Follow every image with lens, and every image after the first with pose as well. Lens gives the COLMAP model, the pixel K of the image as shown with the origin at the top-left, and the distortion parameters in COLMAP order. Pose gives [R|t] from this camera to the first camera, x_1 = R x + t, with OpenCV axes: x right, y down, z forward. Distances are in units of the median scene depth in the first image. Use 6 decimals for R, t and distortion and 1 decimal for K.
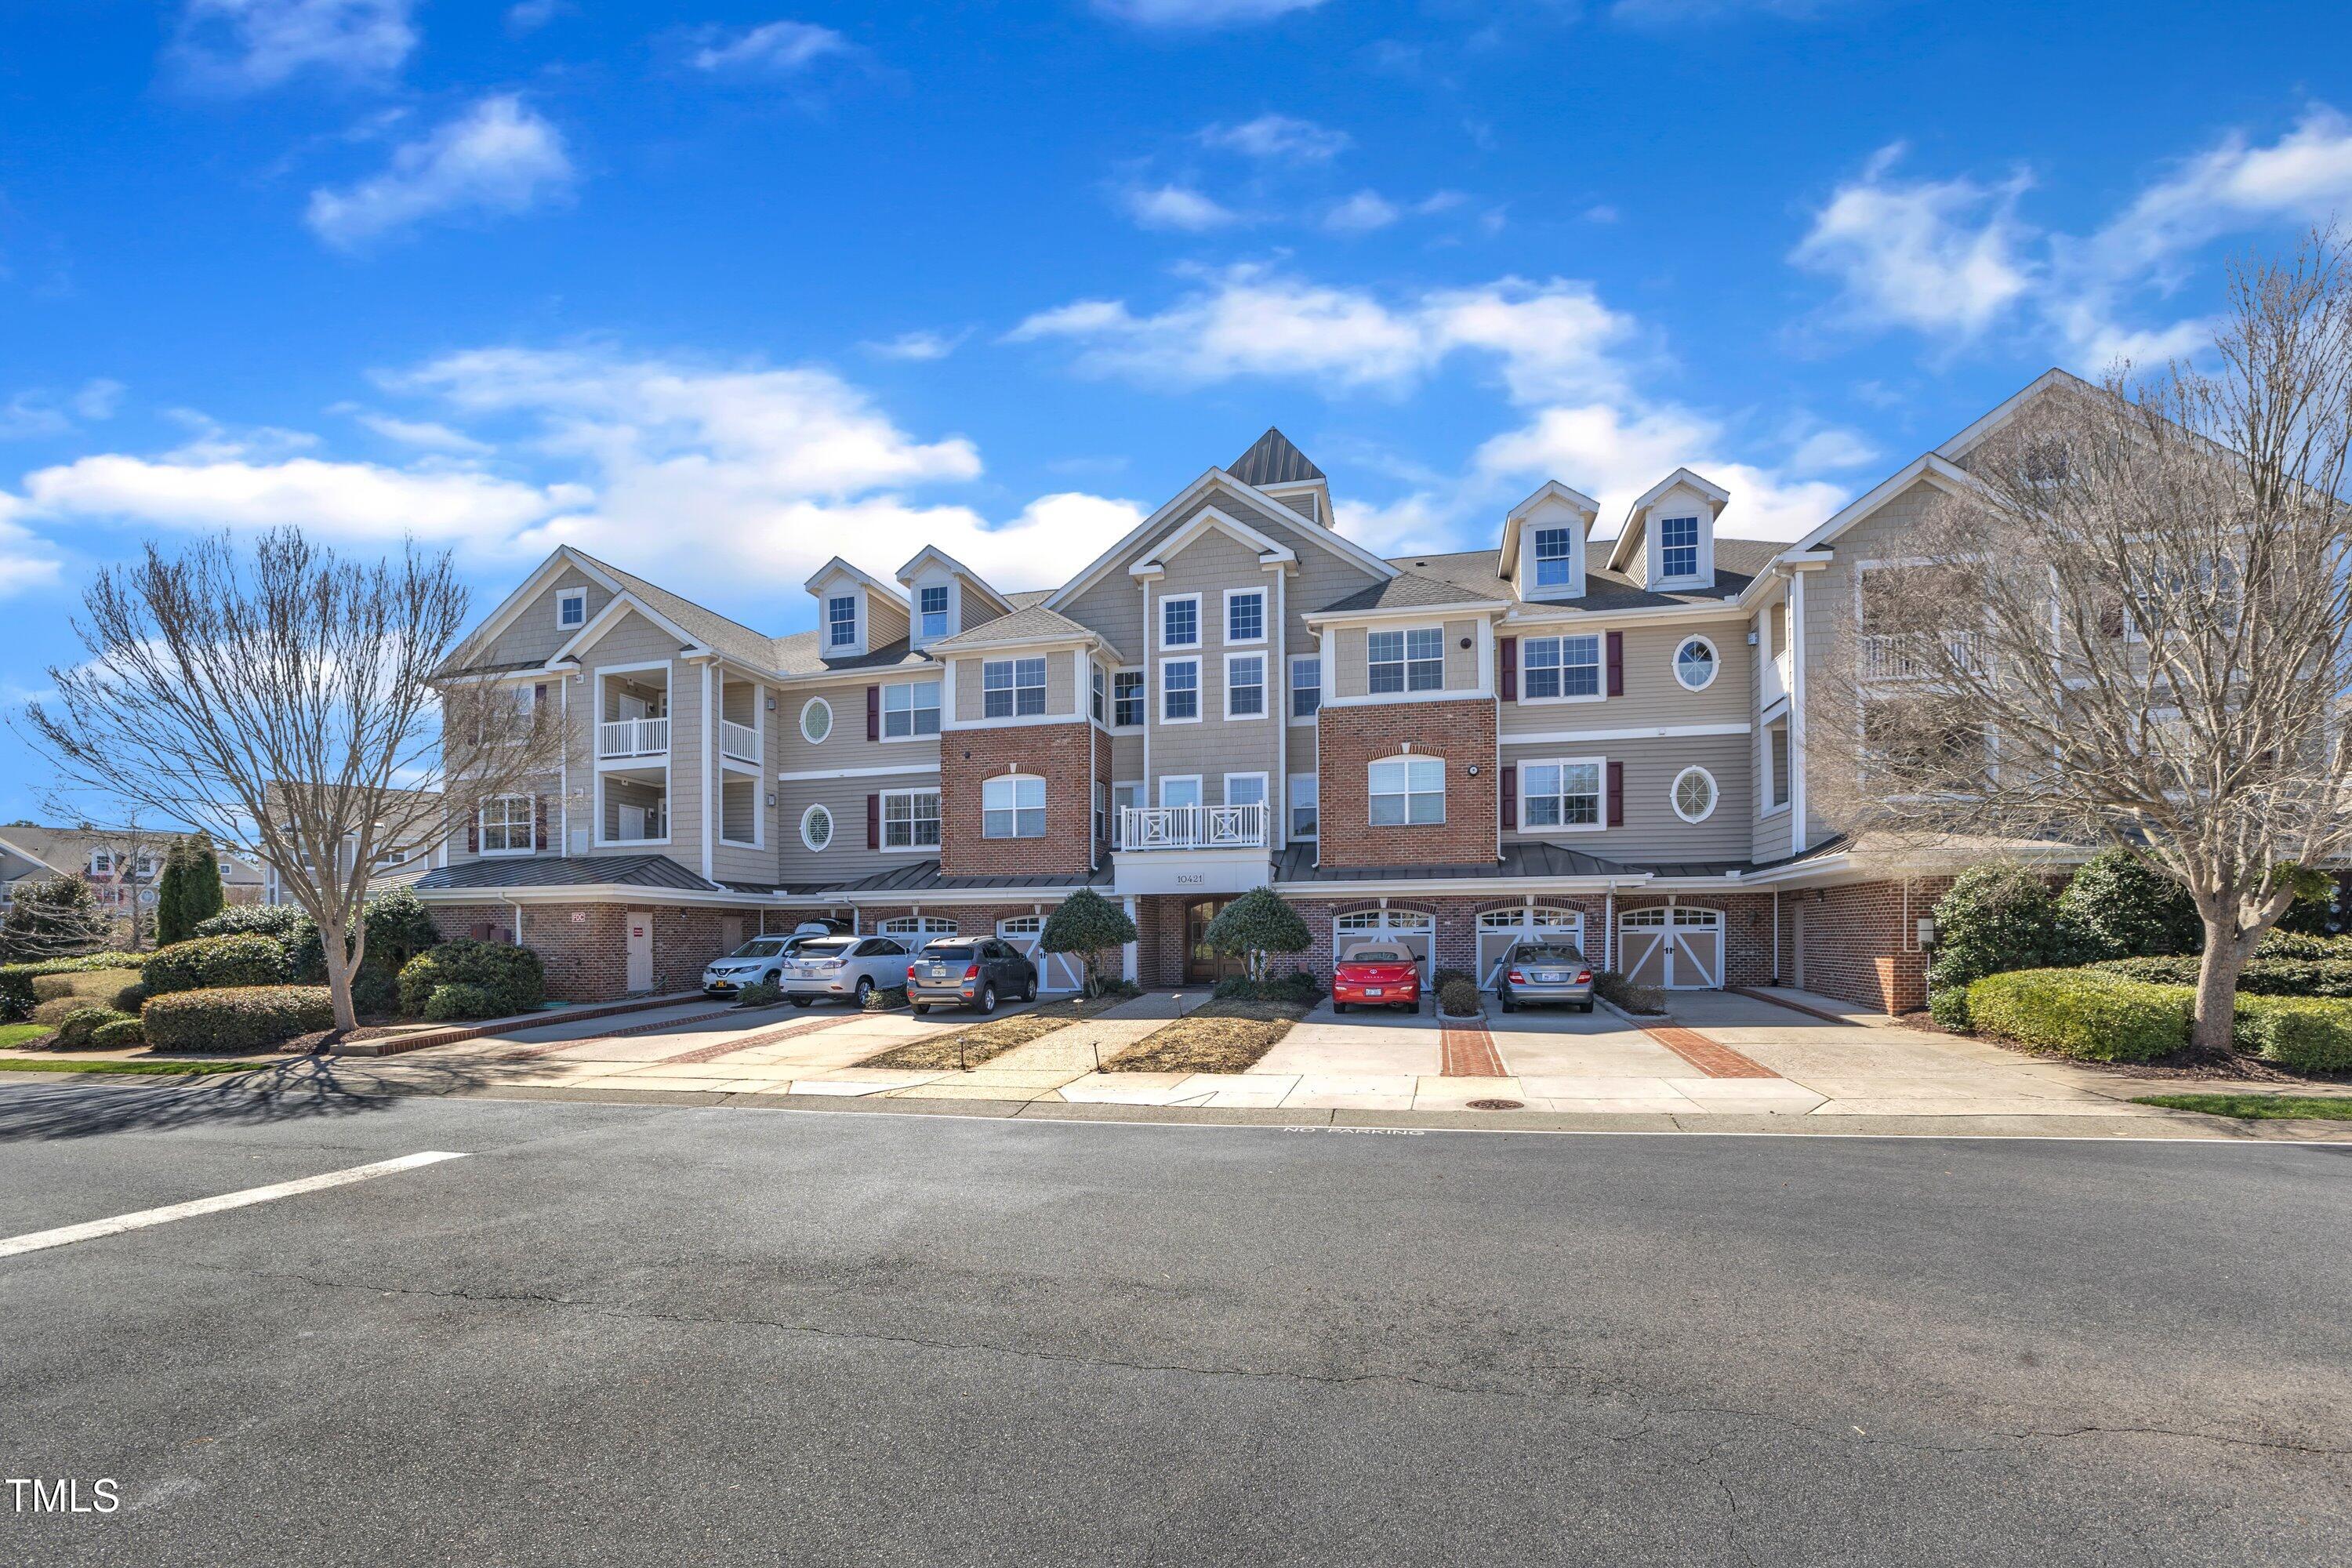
lens RADIAL K [[1036.8, 0, 1190.4], [0, 1036.8, 979.0], [0, 0, 1]] dist [-0.094799, 0.039242]
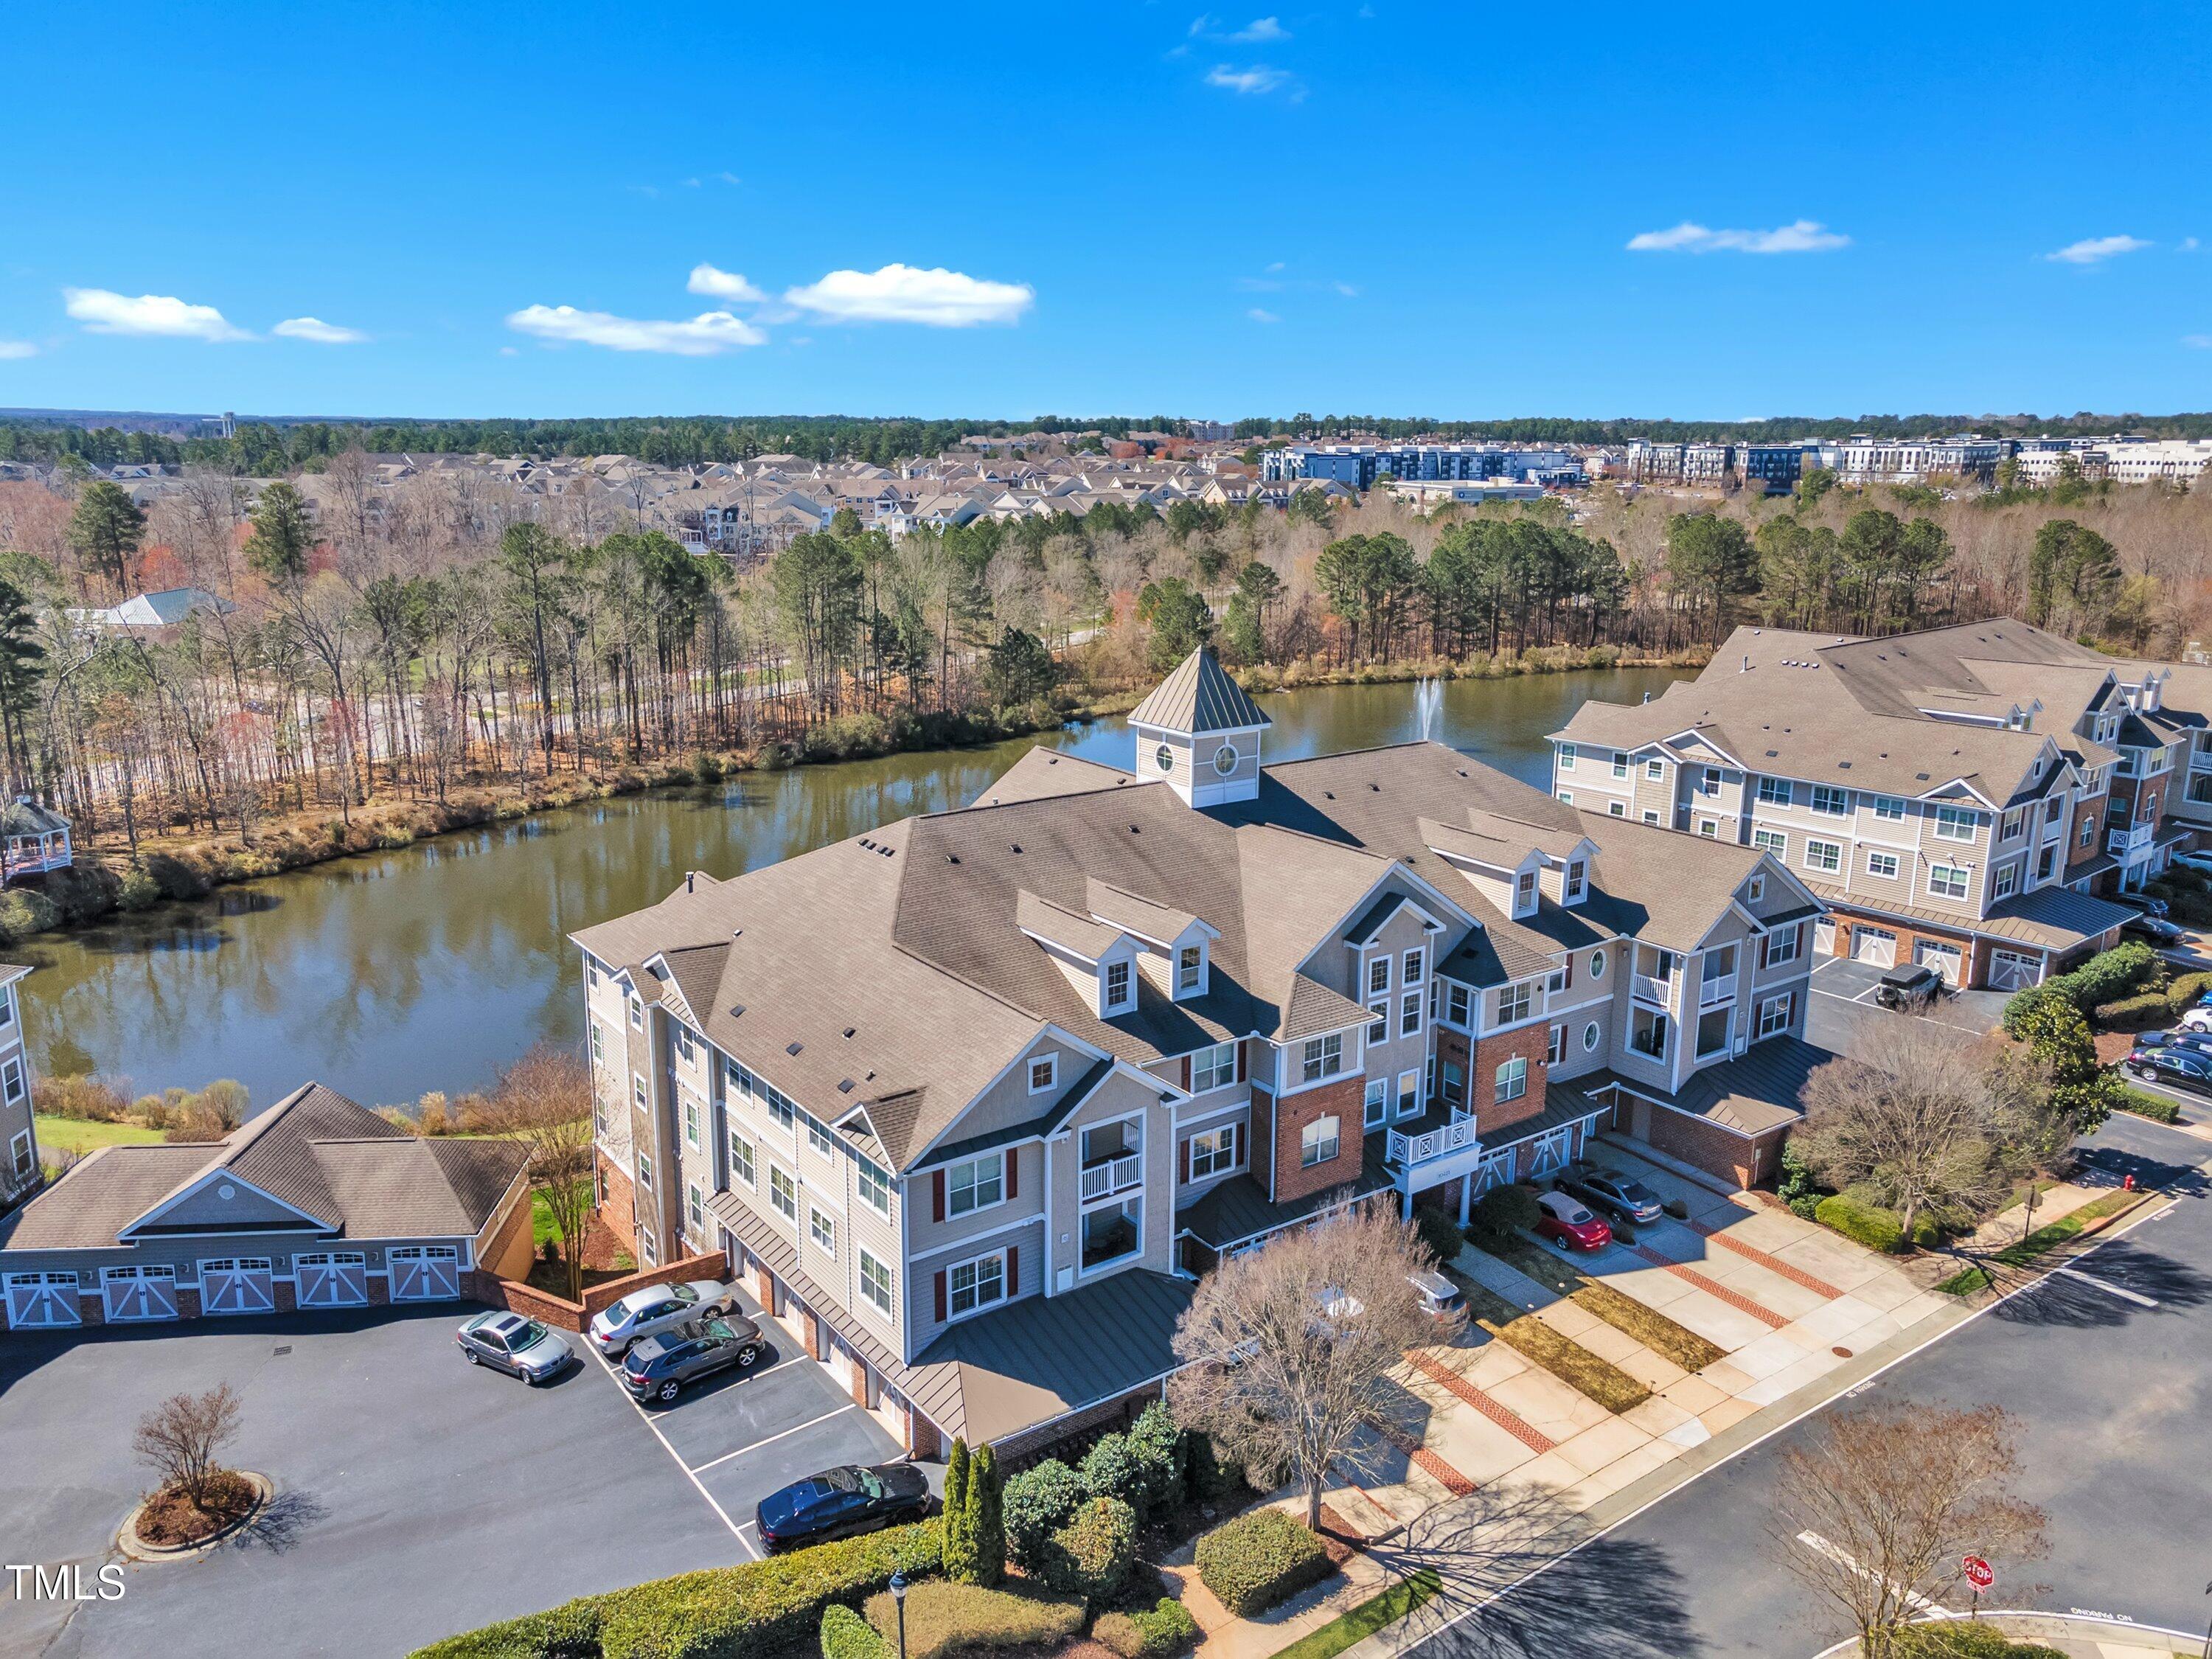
lens RADIAL K [[1669.2, 0, 1103.9], [0, 1669.2, 792.9], [0, 0, 1]] dist [0.042368, 0.005141]
pose [[0.648630, -0.156116, 0.744921, -1.938488], [0.004408, 0.979492, 0.201437, -1.067987], [-0.761091, -0.127375, 0.636015, -0.132551]]
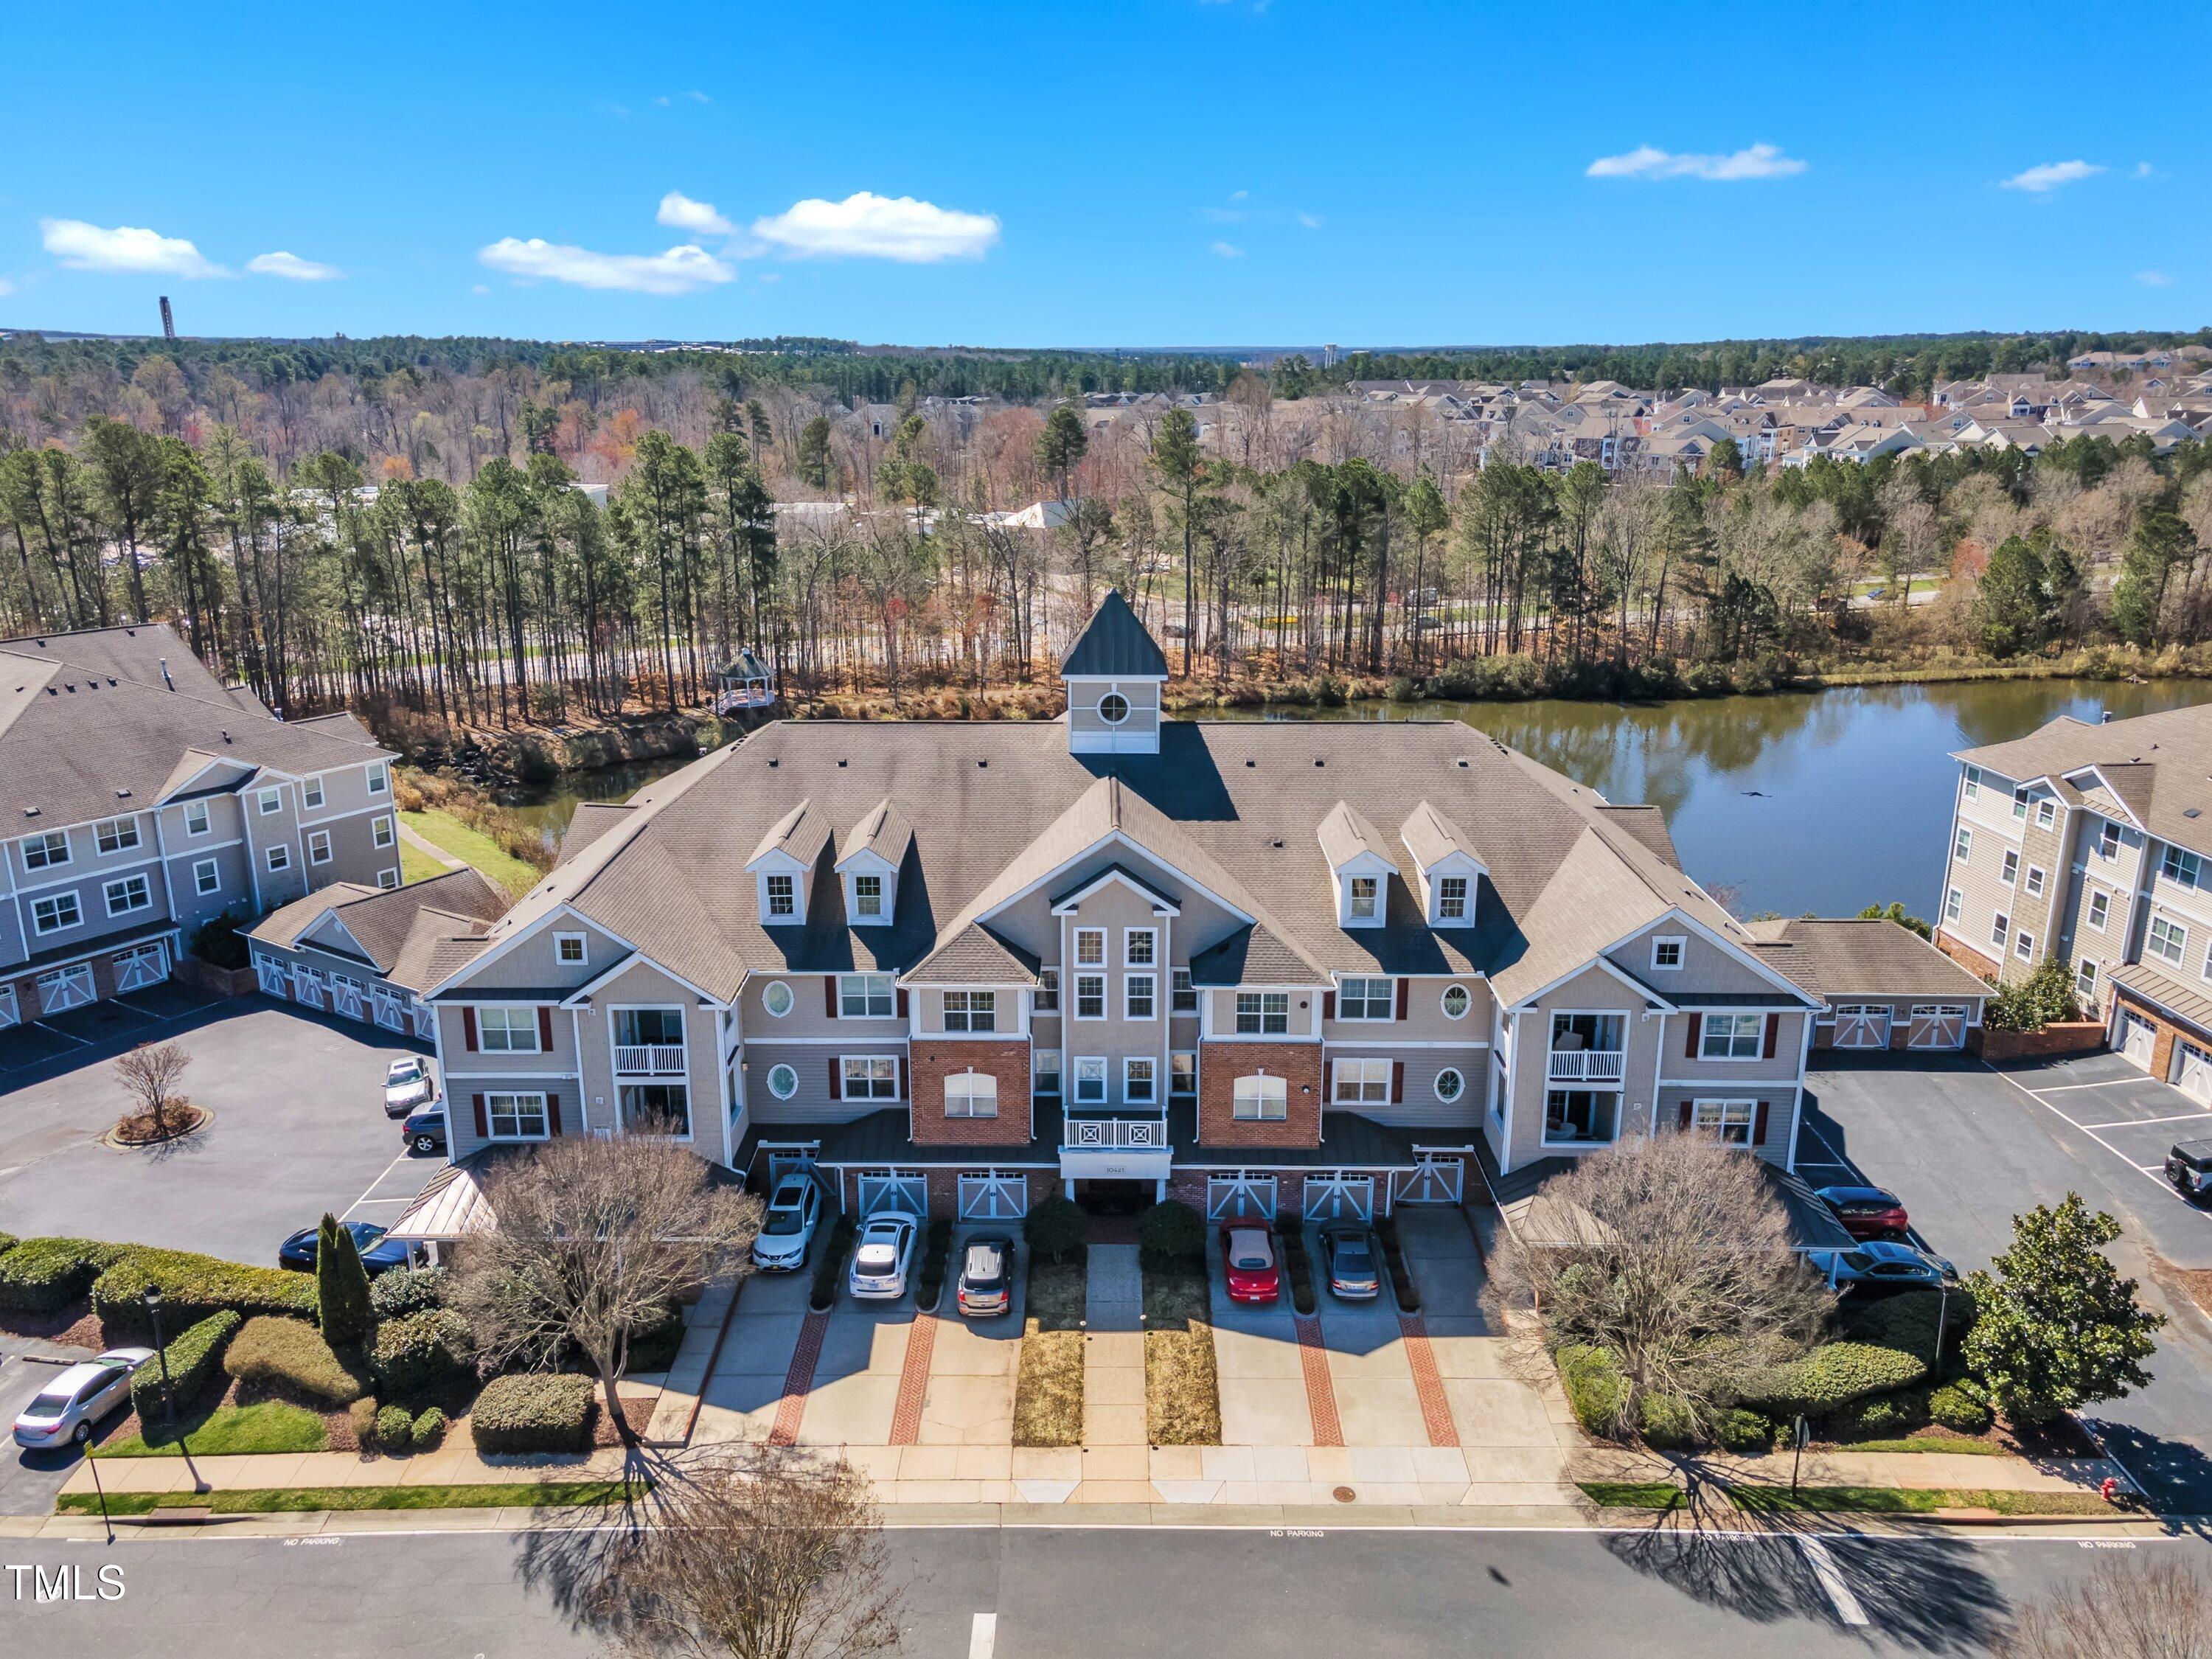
lens RADIAL K [[1669.2, 0, 1103.9], [0, 1669.2, 792.9], [0, 0, 1]] dist [0.042368, 0.005141]
pose [[0.974964, -0.054616, 0.215551, -0.448712], [0.001081, 0.970520, 0.241018, -1.070219], [-0.222360, -0.234751, 0.946281, -0.993169]]
